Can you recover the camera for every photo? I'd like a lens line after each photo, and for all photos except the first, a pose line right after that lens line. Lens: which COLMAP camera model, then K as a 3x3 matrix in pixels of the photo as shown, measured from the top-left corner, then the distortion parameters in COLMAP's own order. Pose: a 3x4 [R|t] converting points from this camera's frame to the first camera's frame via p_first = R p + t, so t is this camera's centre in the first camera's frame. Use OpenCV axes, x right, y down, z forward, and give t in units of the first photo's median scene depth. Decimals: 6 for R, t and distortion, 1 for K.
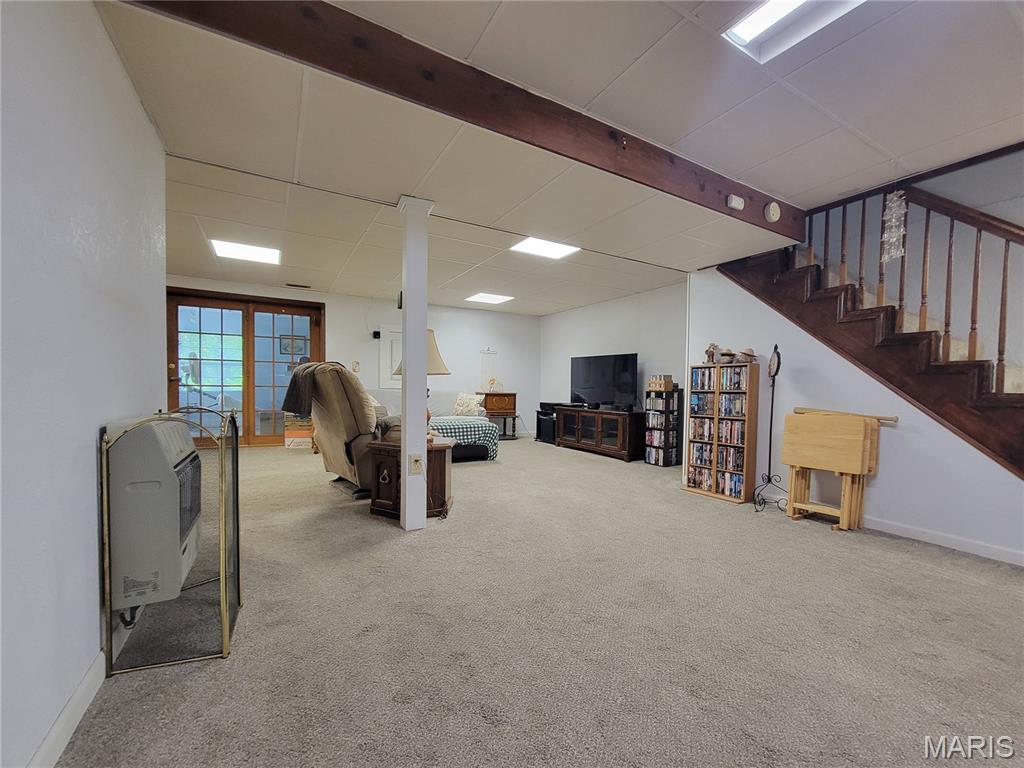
lens RADIAL K [[419.2, 0, 511.2], [0, 419.2, 384.6], [0, 0, 1]] dist [-0.004402, 0.001138]
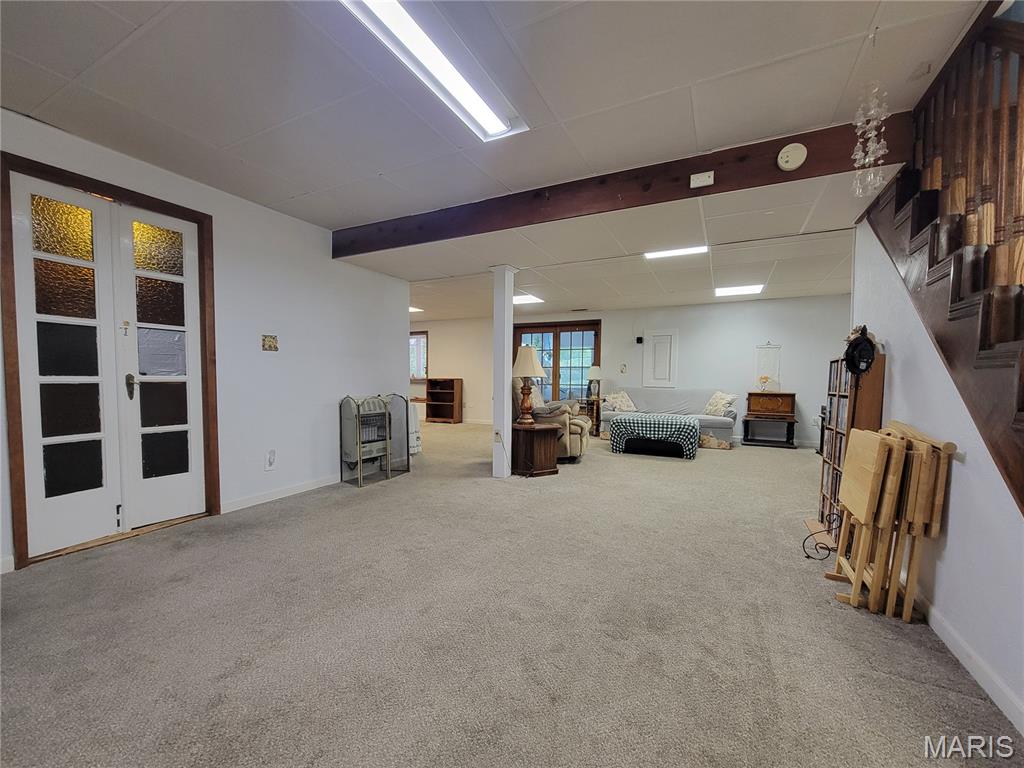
lens RADIAL K [[419.2, 0, 509.1], [0, 419.2, 383.1], [0, 0, 1]] dist [-0.004402, 0.001138]
pose [[0.539823, -0.001732, -0.841777, 0.501666], [0.003884, 0.999992, 0.000433, -0.003539], [0.841770, -0.003503, 0.539825, 0.085590]]
